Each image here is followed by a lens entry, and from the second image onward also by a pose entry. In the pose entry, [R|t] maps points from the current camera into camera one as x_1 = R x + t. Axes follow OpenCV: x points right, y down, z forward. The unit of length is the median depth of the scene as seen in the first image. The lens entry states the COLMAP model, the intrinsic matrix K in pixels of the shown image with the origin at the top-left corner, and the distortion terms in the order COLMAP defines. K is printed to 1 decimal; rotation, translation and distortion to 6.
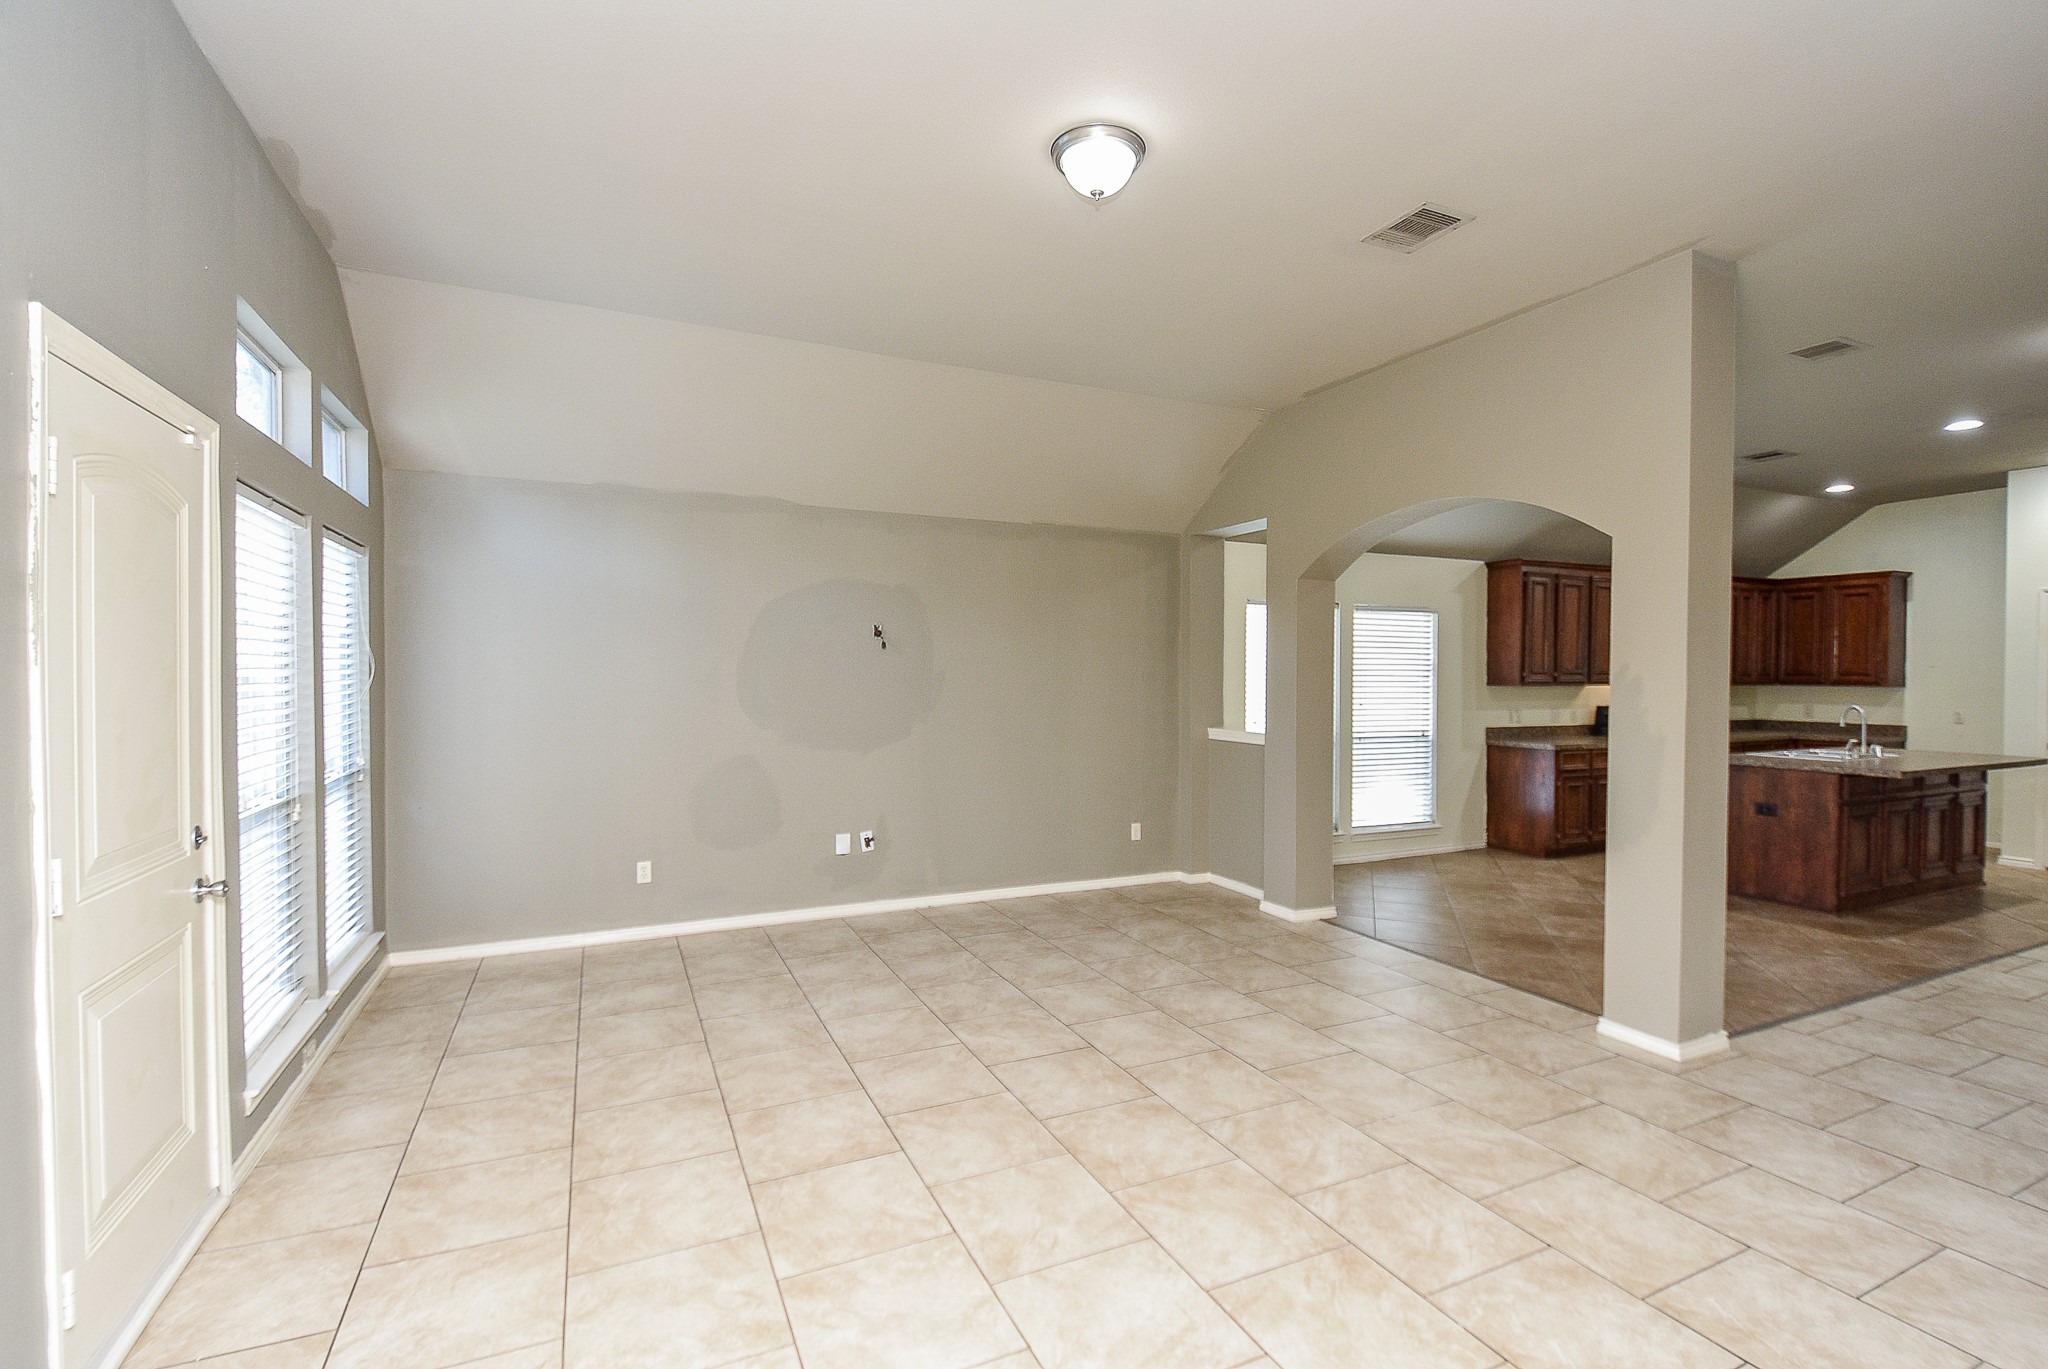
lens RADIAL K [[918.3, 0, 1029.6], [0, 918.3, 689.1], [0, 0, 1]] dist [0.031354, -0.026448]
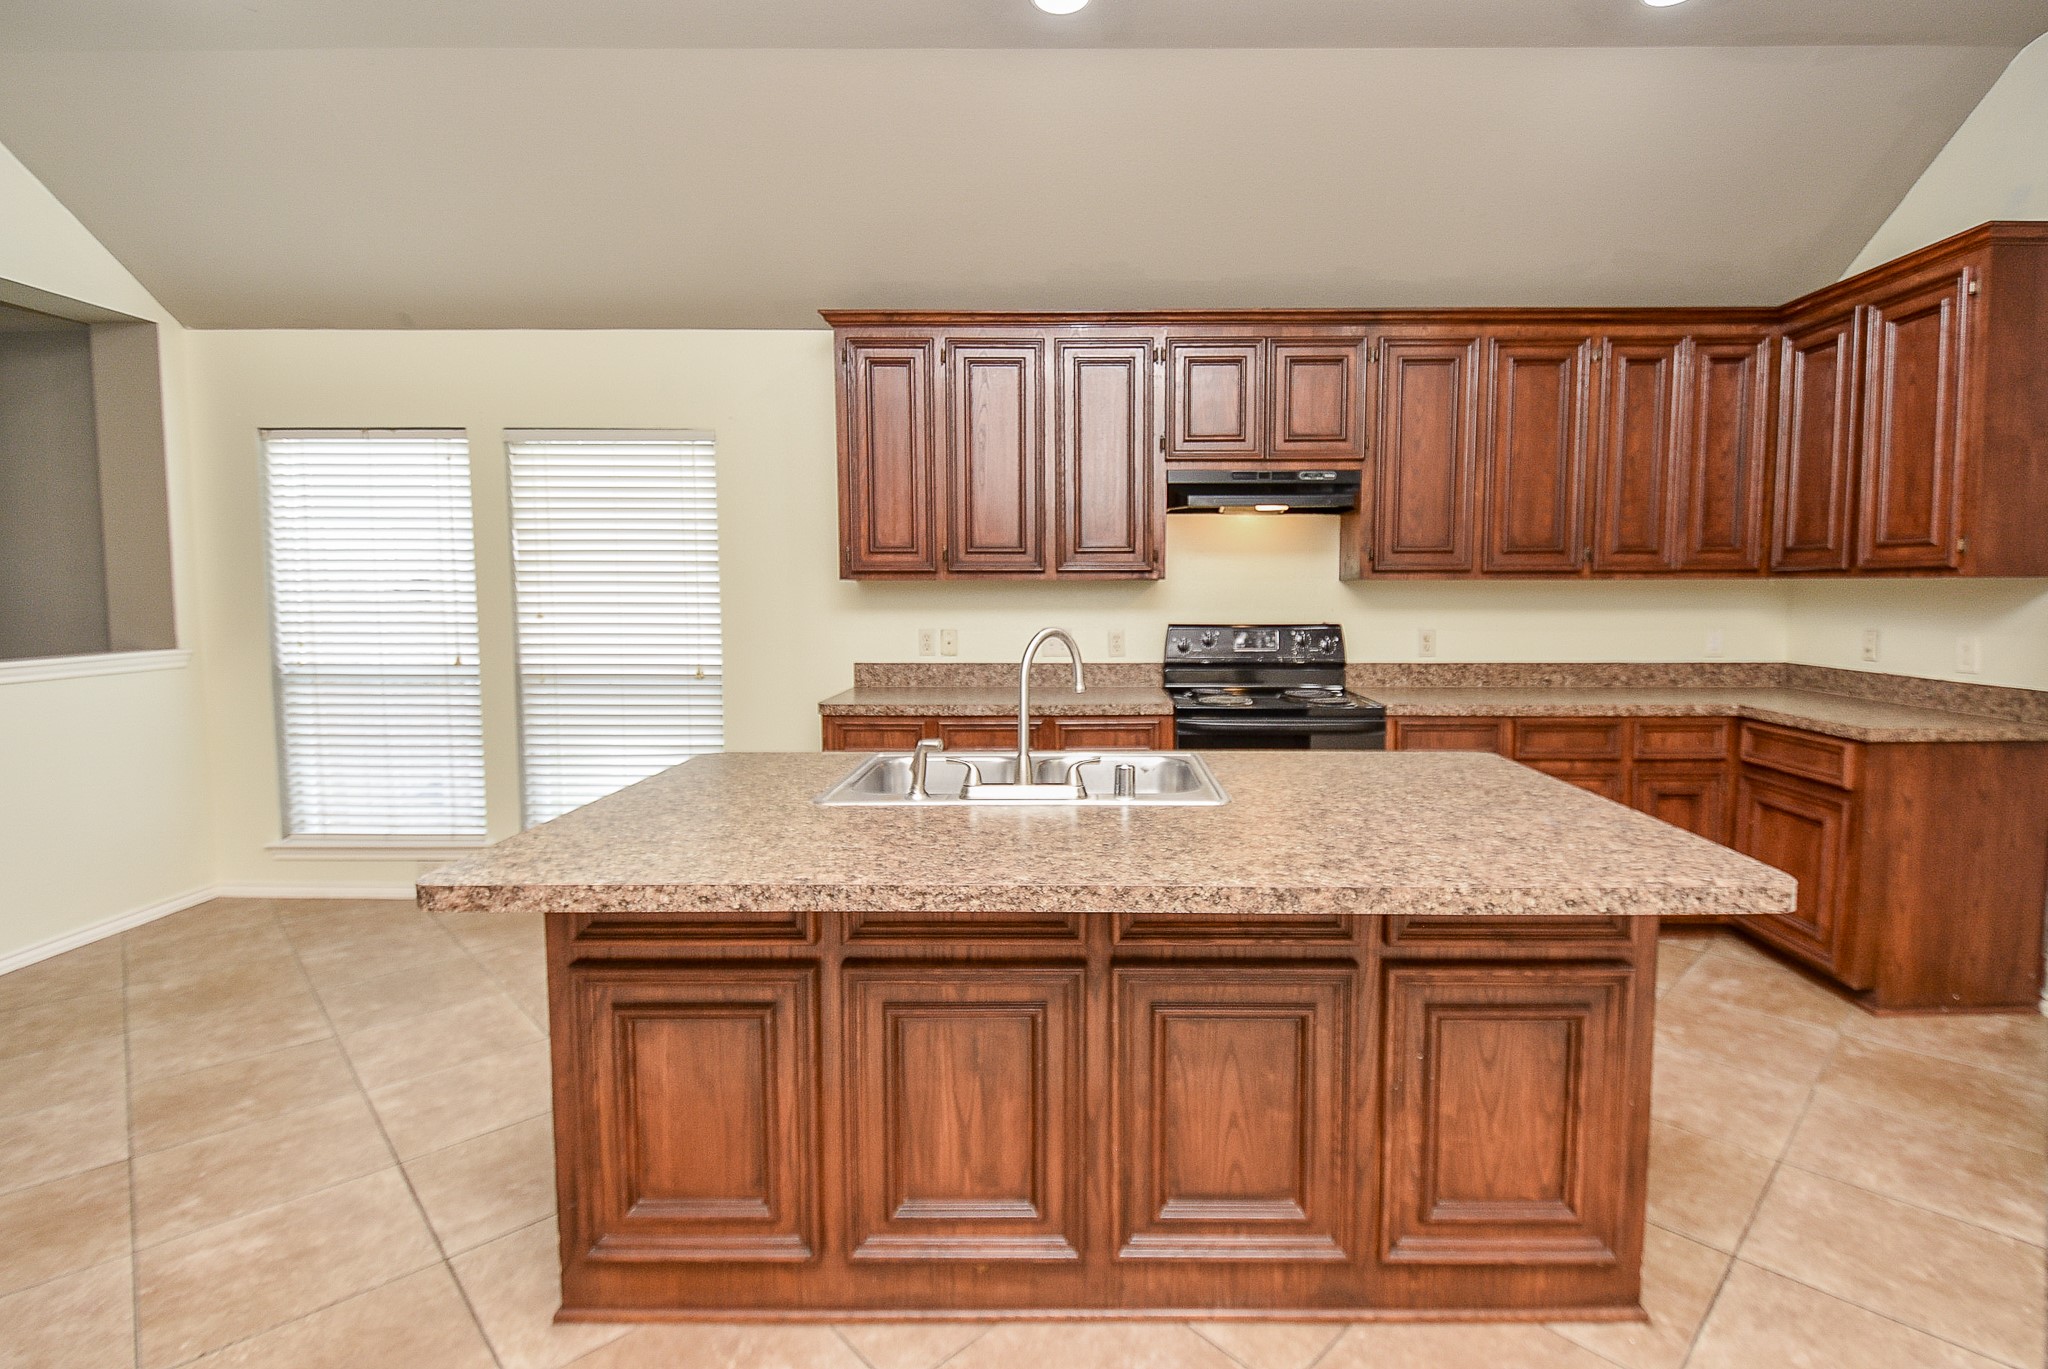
lens RADIAL K [[960.6, 0, 1060.3], [0, 960.6, 658.1], [0, 0, 1]] dist [0.013875, -0.011281]
pose [[0.903057, 0.025361, -0.428772, 1.659528], [-0.003012, 0.998605, 0.052721, 0.019443], [0.429510, -0.046319, 0.901873, 1.135698]]
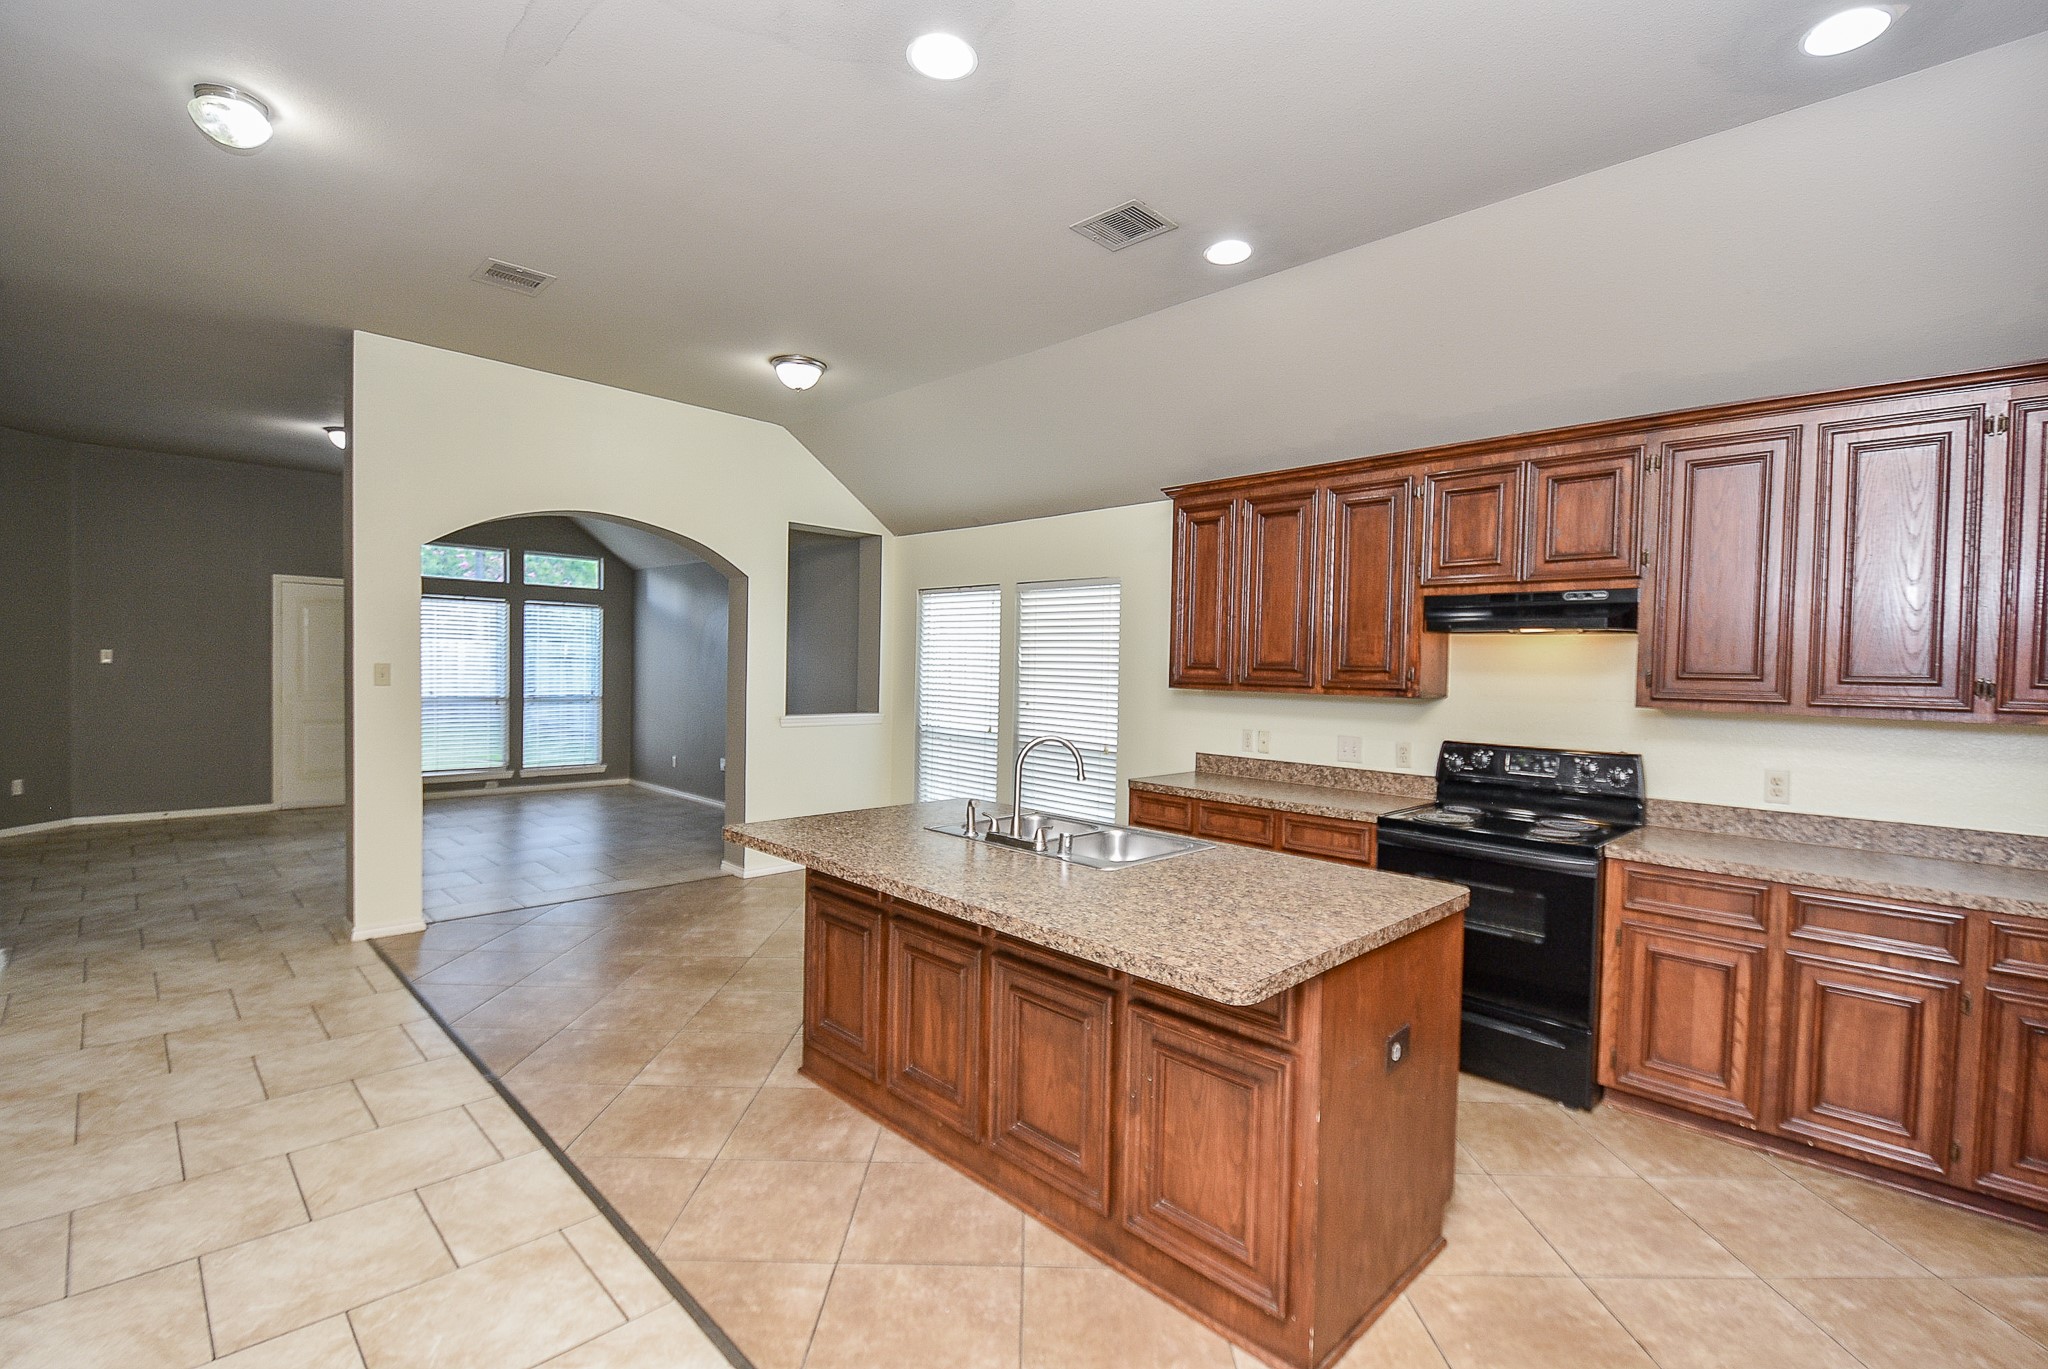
lens RADIAL K [[909.7, 0, 1024.0], [0, 909.7, 684.5], [0, 0, 1]] dist [0.019384, -0.020318]
pose [[0.343153, 0.023469, -0.938986, 2.090986], [-0.038352, 0.999204, 0.010958, -0.016537], [0.938496, 0.032251, 0.343780, 1.321631]]
